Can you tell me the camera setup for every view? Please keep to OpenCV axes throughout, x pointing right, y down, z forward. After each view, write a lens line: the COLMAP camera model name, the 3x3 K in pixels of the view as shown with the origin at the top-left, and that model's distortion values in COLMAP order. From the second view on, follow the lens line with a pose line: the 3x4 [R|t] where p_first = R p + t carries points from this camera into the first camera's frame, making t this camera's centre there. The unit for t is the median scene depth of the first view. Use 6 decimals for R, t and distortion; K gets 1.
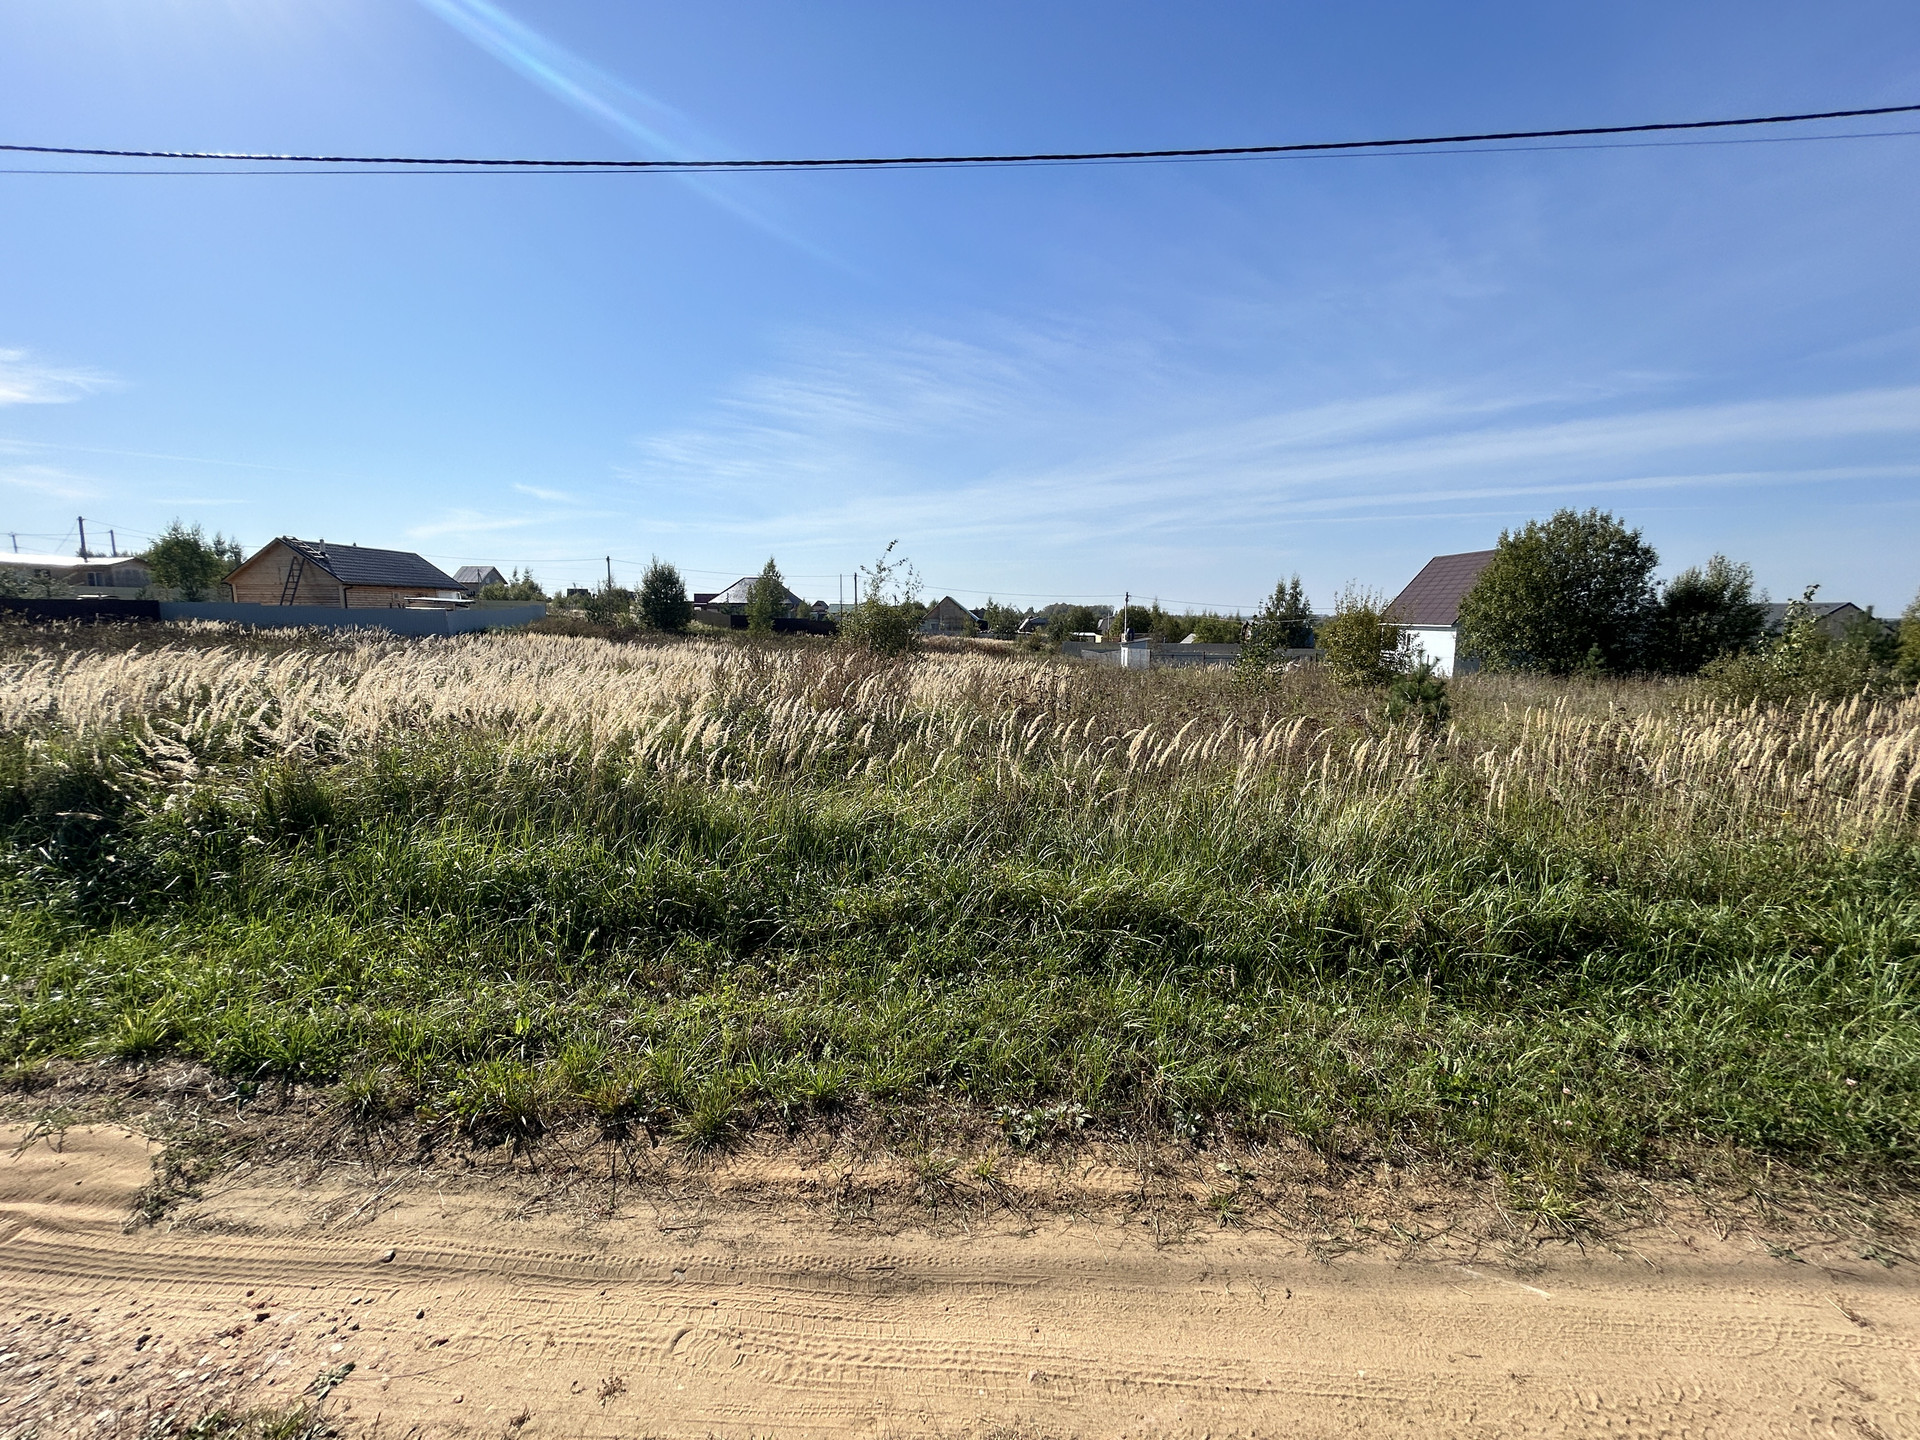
lens RADIAL K [[771.6, 0, 958.6], [0, 771.6, 719.9], [0, 0, 1]] dist [-0.002266, 0.000585]
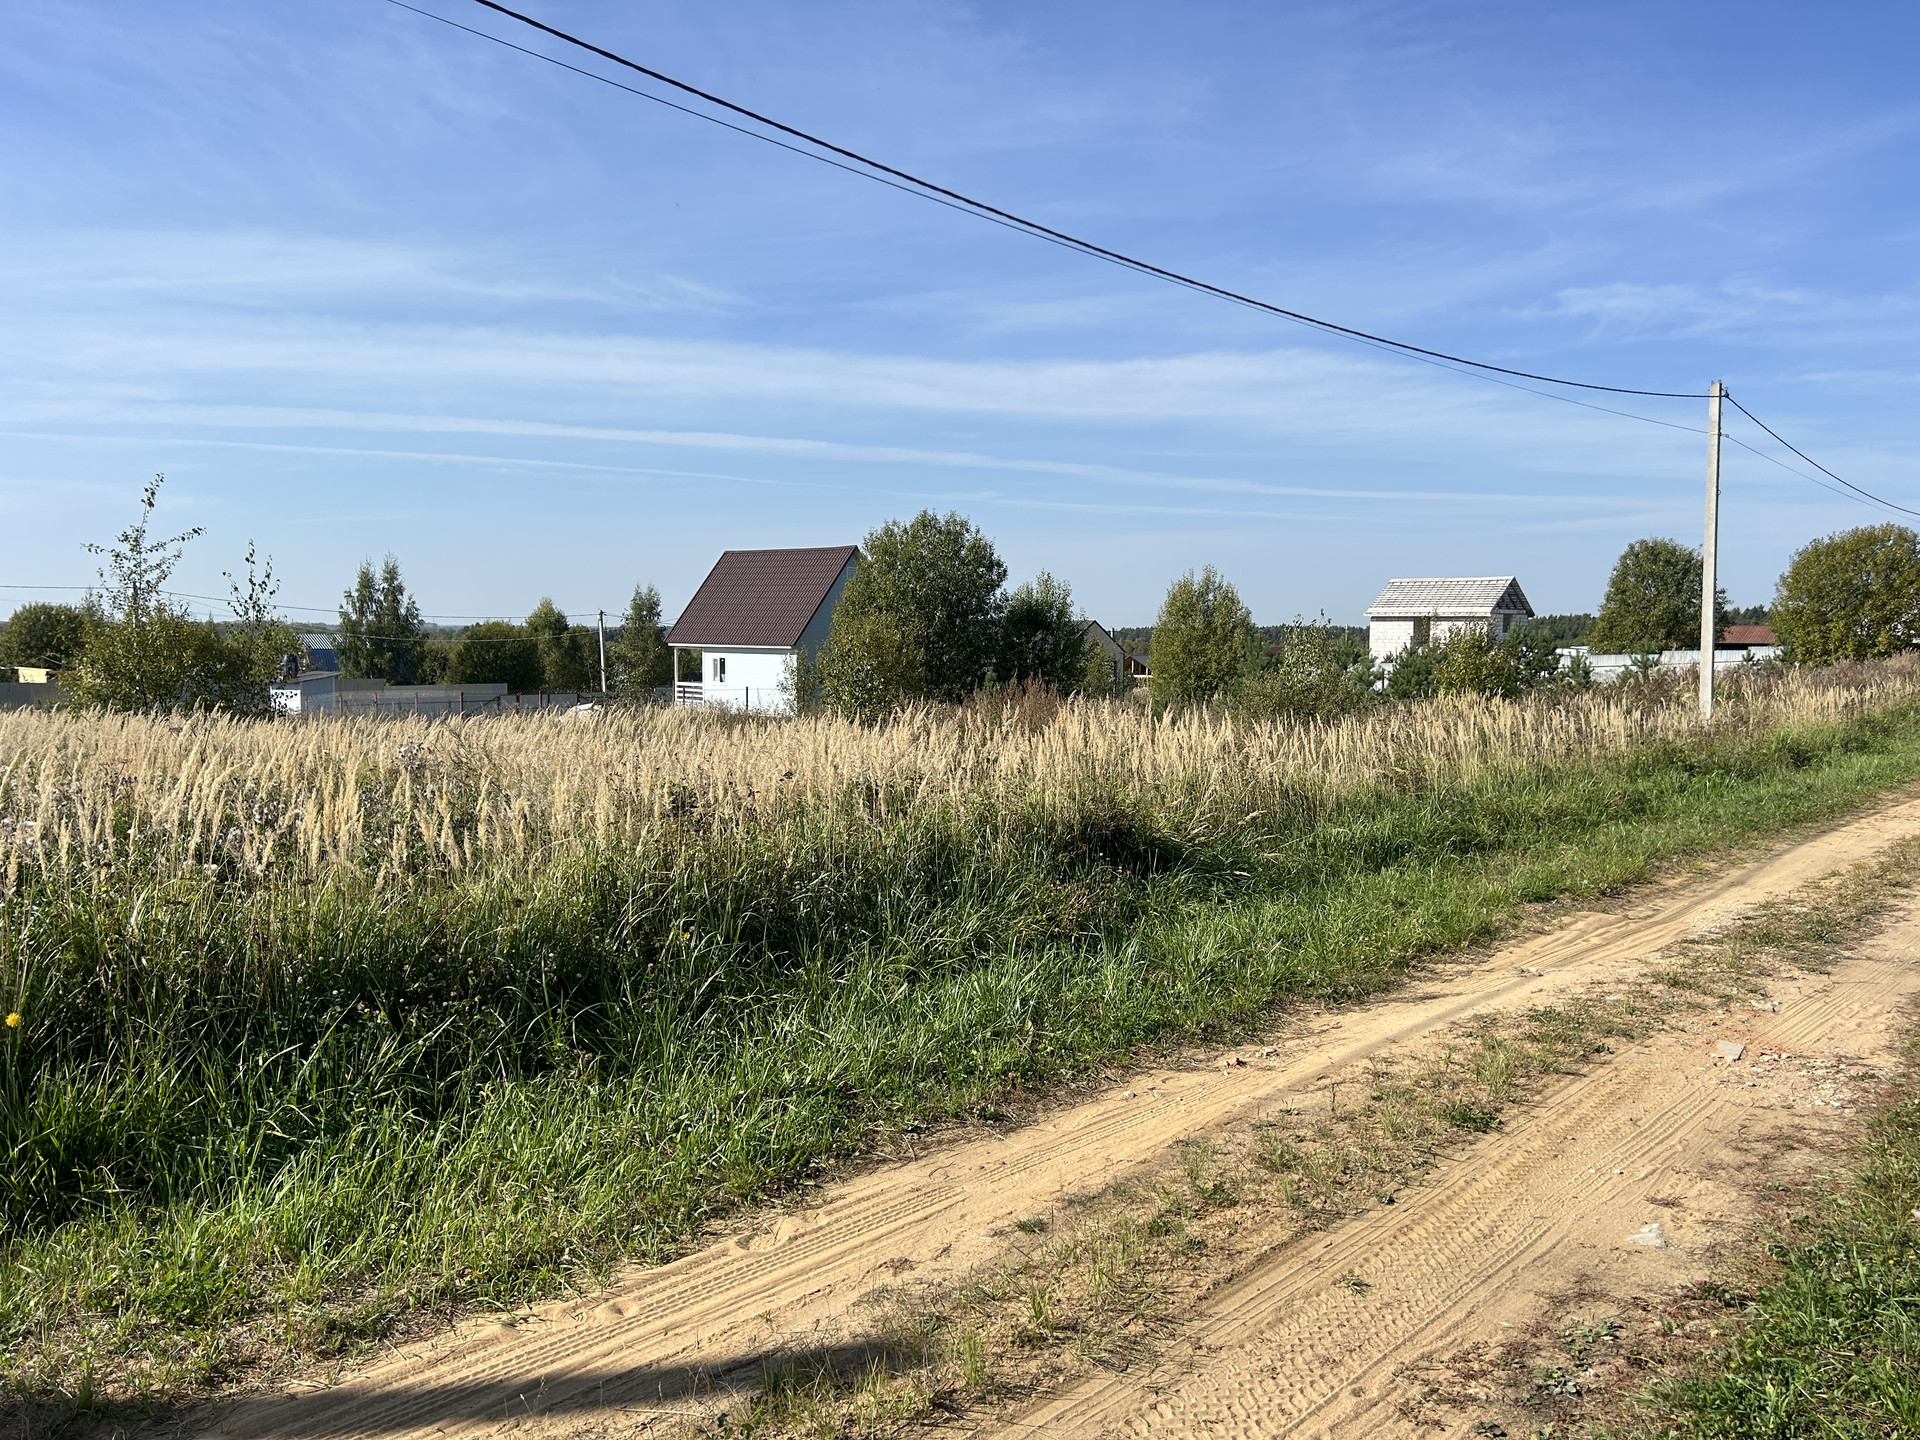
lens RADIAL K [[1444.0, 0, 975.6], [0, 1444.0, 694.0], [0, 0, 1]] dist [0.050497, -0.043139]
pose [[0.627194, -0.034468, 0.778100, -0.156505], [0.100728, 0.994220, -0.037151, -0.002636], [-0.772322, 0.101677, 0.627041, -0.007189]]
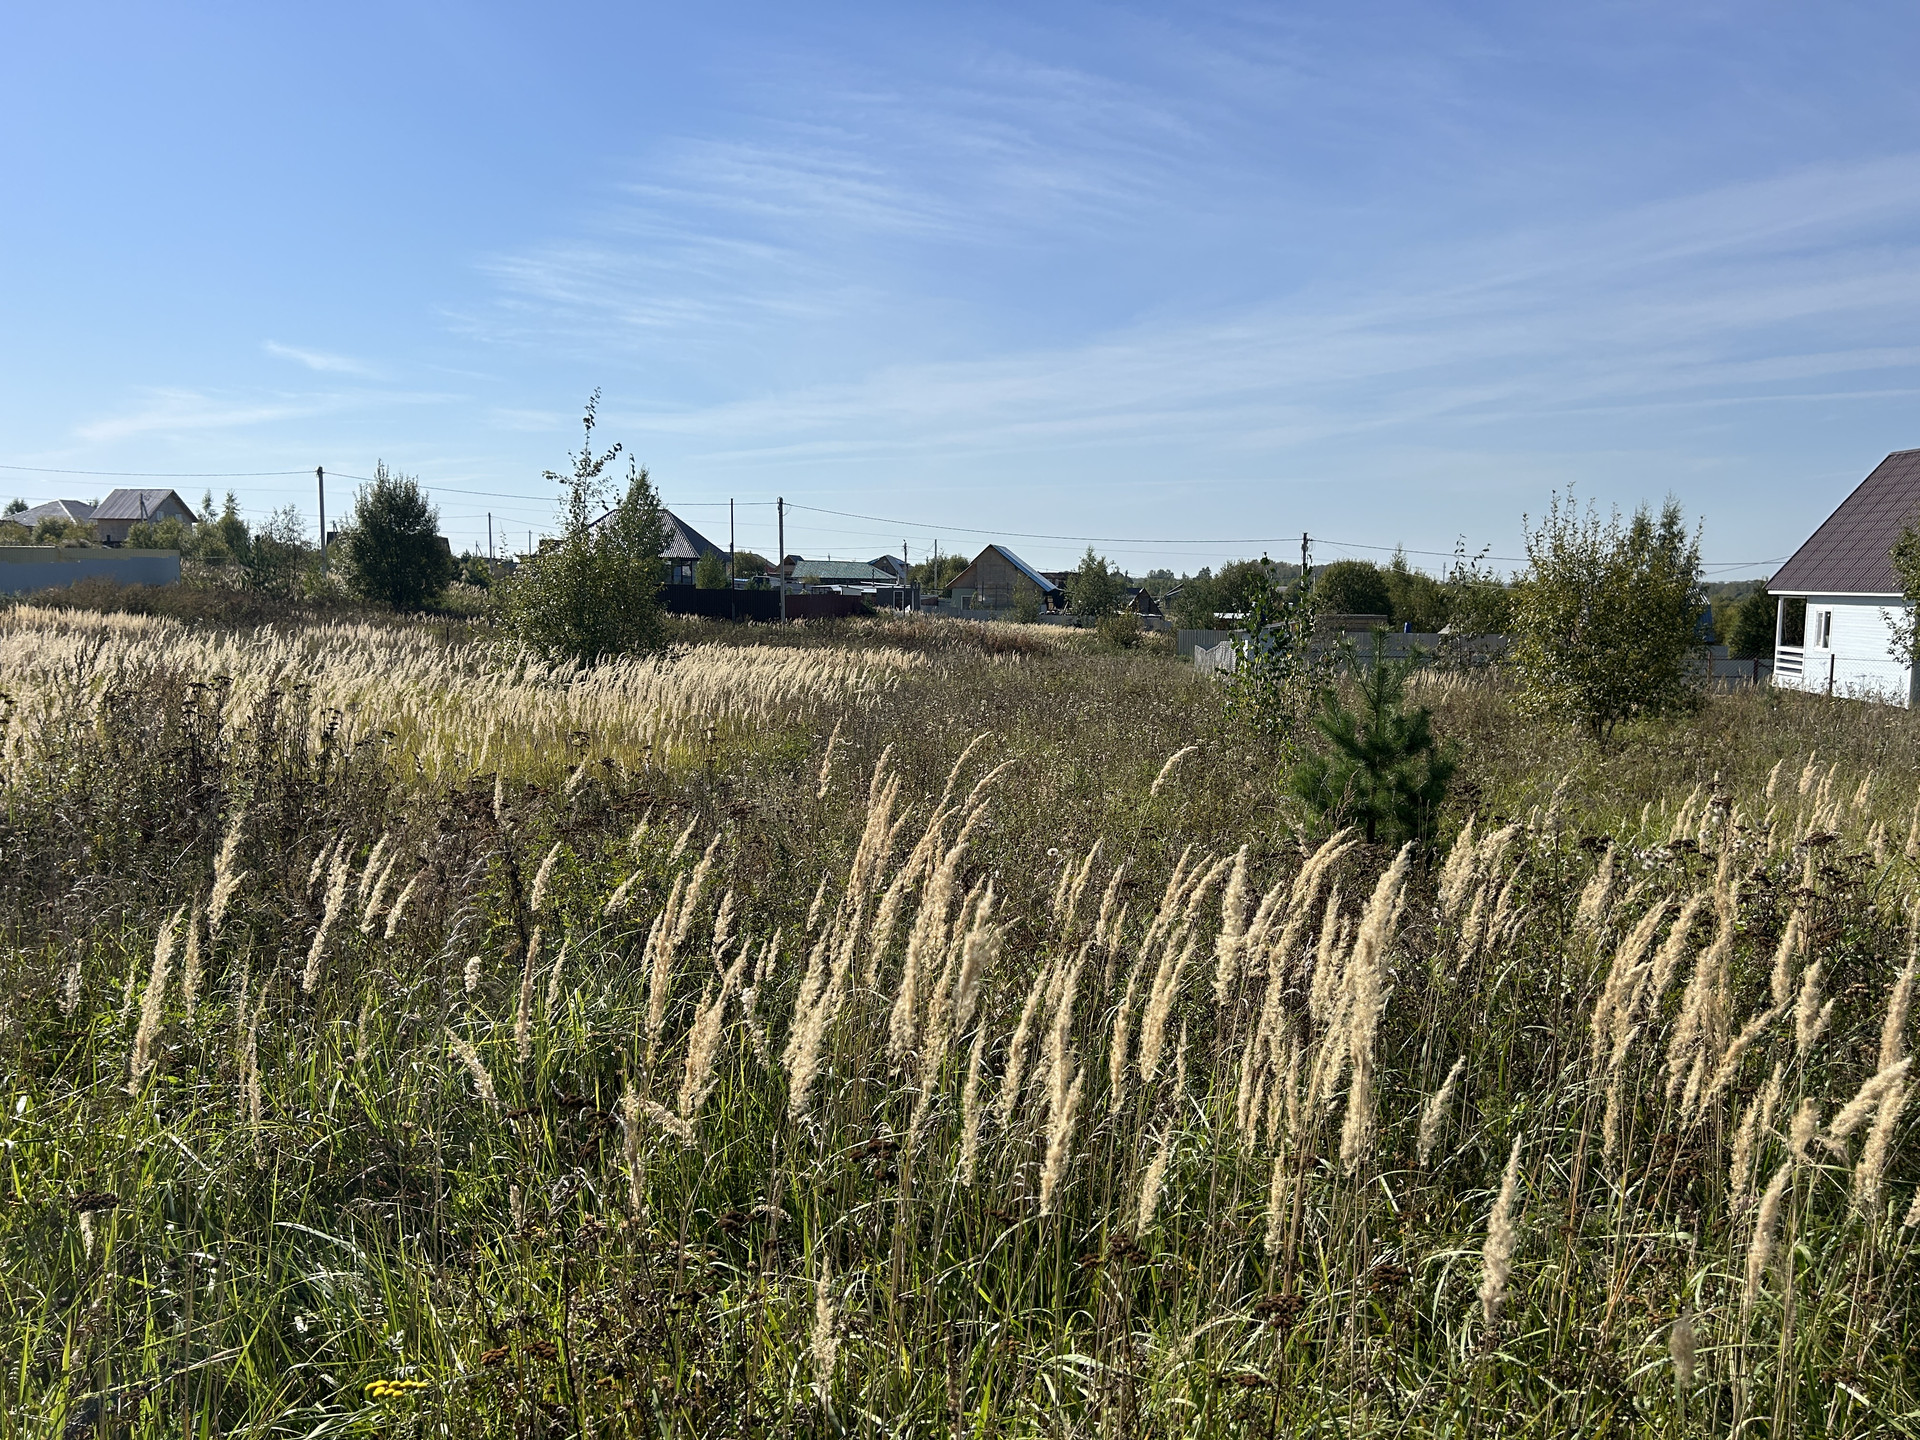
lens RADIAL K [[1444.0, 0, 981.7], [0, 1444.0, 747.5], [0, 0, 1]] dist [0.050497, -0.043139]
pose [[0.997860, 0.007667, -0.064934, 0.059478], [-0.009099, 0.999721, -0.021782, -0.001155], [0.064749, 0.022326, 0.997652, 0.030153]]
